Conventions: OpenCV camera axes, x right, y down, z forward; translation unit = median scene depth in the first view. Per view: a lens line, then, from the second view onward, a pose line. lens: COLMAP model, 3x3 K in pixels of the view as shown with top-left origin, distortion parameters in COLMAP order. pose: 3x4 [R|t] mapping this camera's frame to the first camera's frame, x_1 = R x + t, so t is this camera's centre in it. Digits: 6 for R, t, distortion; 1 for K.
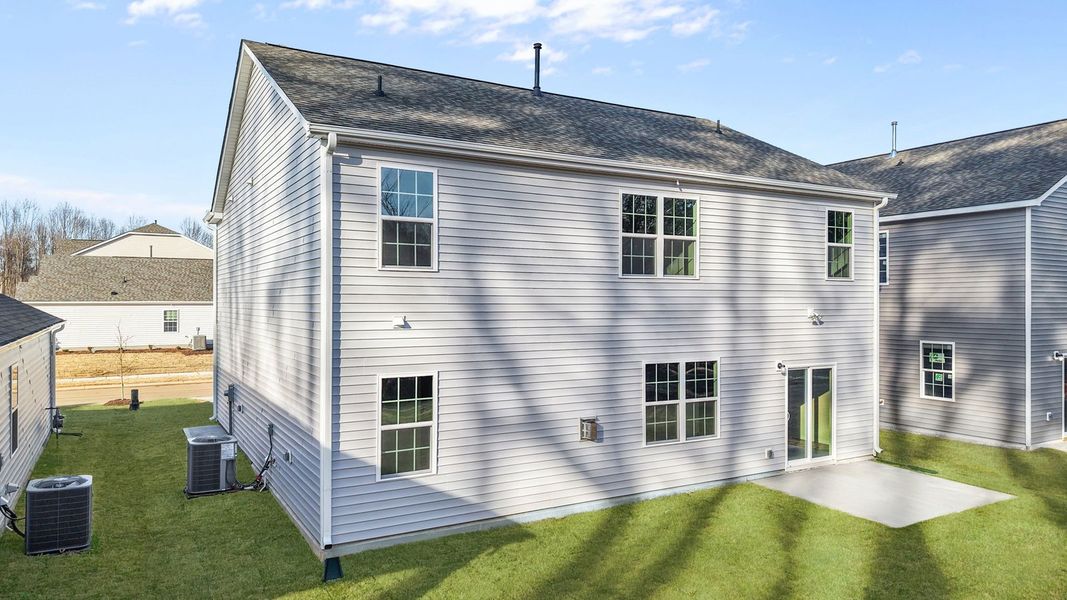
lens RADIAL K [[719.4, 0, 533.5], [0, 719.4, 300.0], [0, 0, 1]] dist [0.037696, -0.004164]
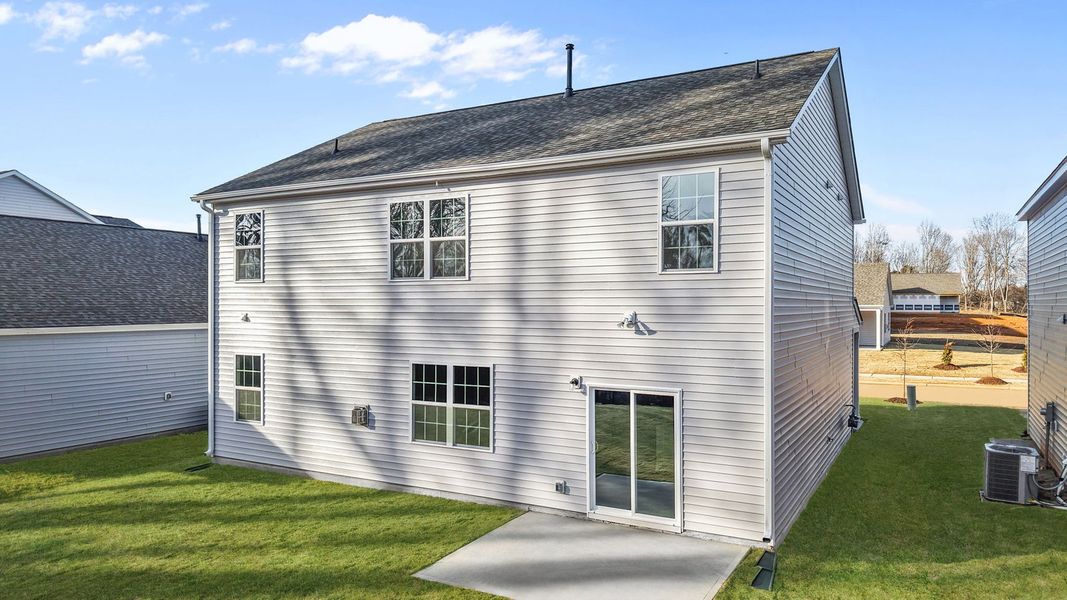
lens RADIAL K [[719.4, 0, 533.5], [0, 719.4, 300.0], [0, 0, 1]] dist [0.037696, -0.004164]
pose [[0.507878, -0.004982, -0.861415, 1.147296], [0.003366, 0.999987, -0.003799, 0.001678], [0.861422, -0.000970, 0.507888, 0.622258]]
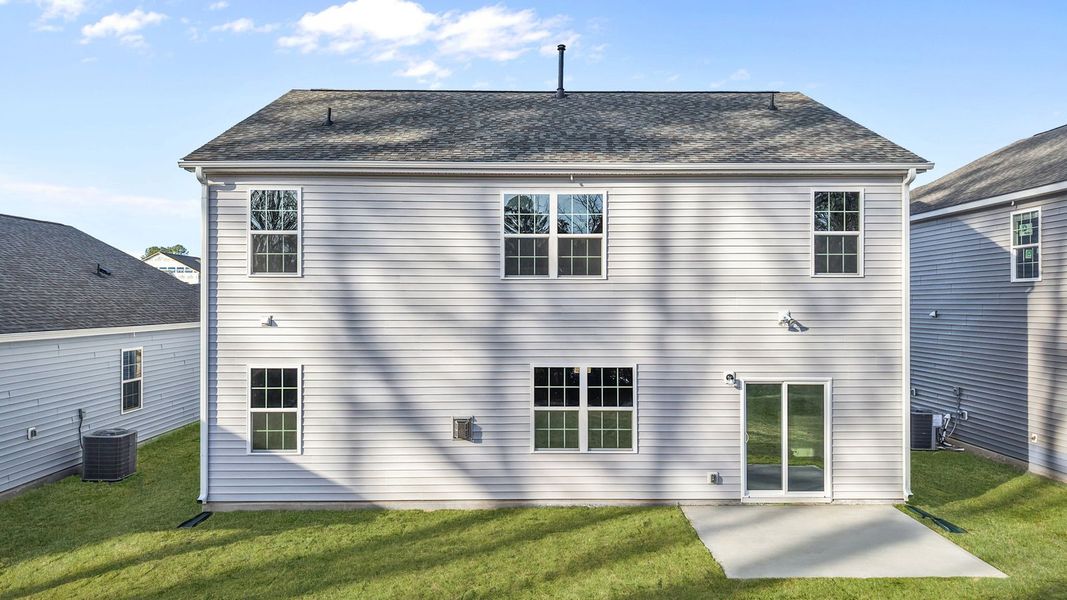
lens RADIAL K [[719.4, 0, 533.5], [0, 719.4, 300.0], [0, 0, 1]] dist [0.037696, -0.004164]
pose [[0.873283, -0.002362, -0.487207, 0.629385], [0.001526, 0.999997, -0.002113, -0.000025], [0.487211, 0.001101, 0.873284, 0.150903]]
